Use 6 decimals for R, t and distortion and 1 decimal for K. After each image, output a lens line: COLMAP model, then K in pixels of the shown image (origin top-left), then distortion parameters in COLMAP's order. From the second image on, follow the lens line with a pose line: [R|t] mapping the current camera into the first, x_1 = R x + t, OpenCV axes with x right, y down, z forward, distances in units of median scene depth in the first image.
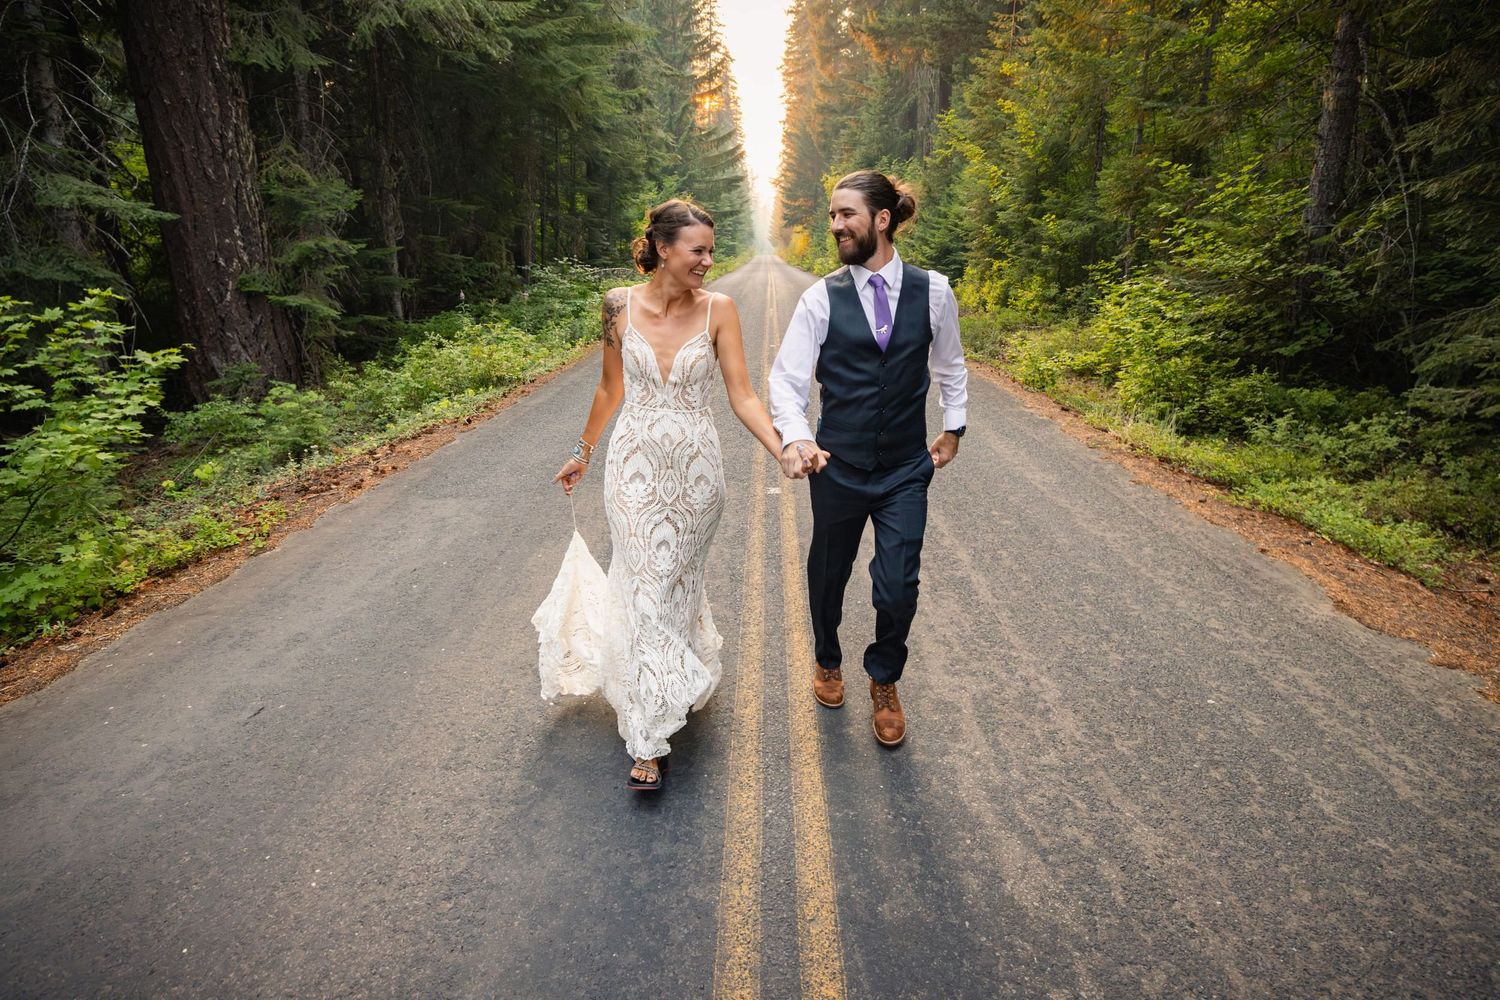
lens RADIAL K [[819.2, 0, 747.6], [0, 819.2, 500.8], [0, 0, 1]] dist [-0.002899, -0.000207]
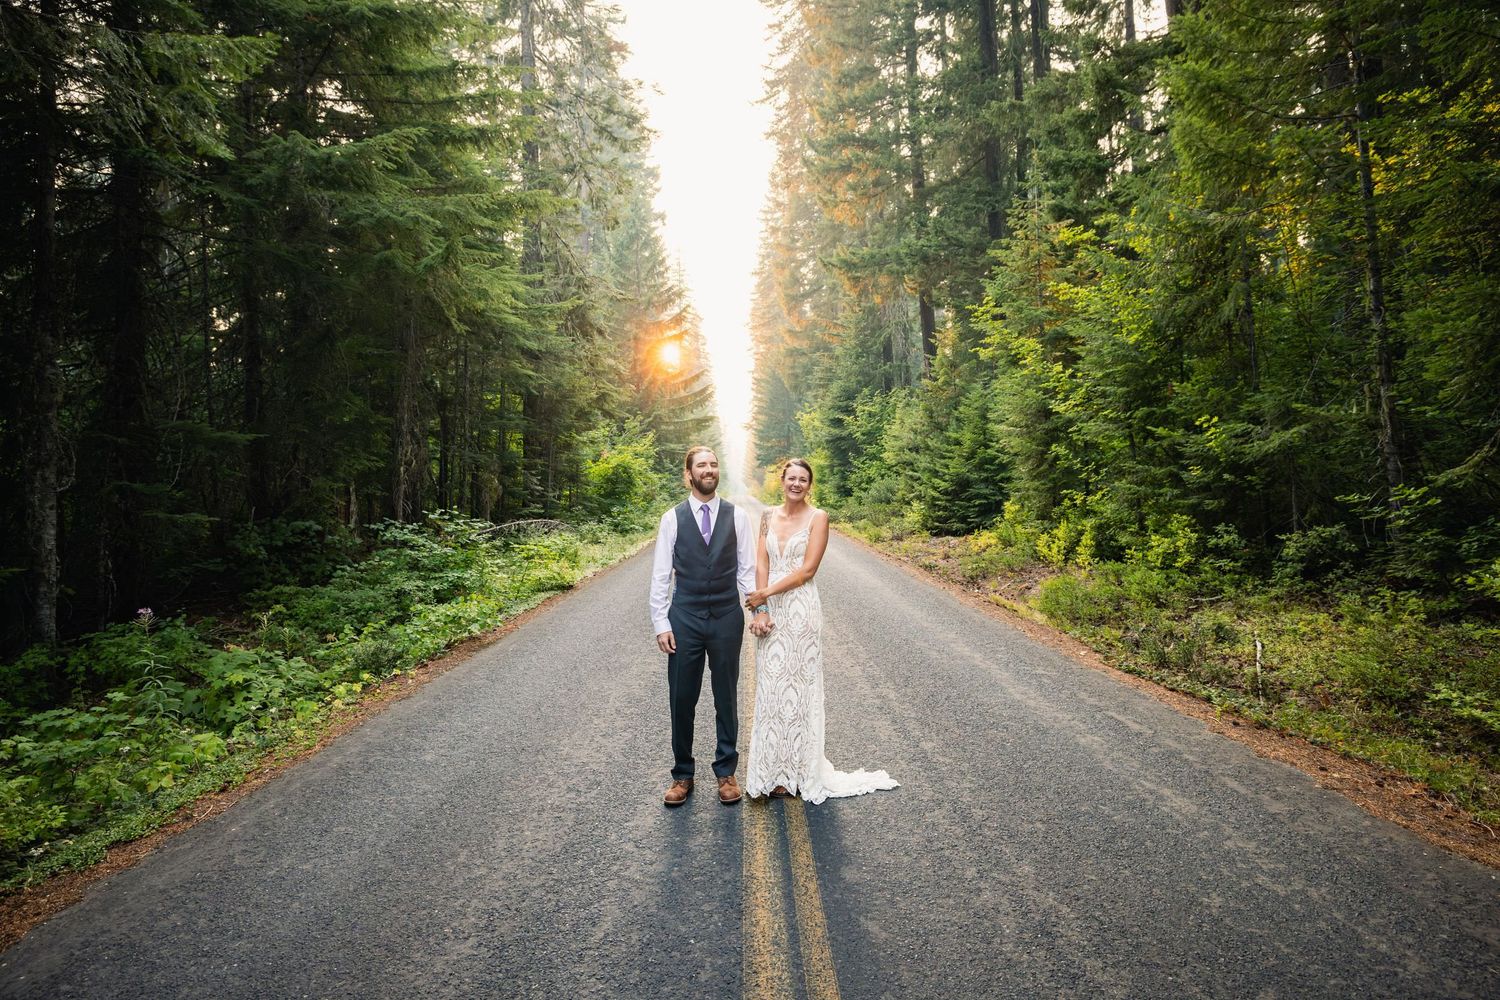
lens RADIAL K [[819.2, 0, 750.1], [0, 819.2, 500.4], [0, 0, 1]] dist [-0.002899, -0.000207]
pose [[0.998899, -0.033177, 0.033172, 0.002913], [0.041173, 0.958882, -0.280804, -0.040630], [-0.022492, 0.281860, 0.959192, 0.134754]]
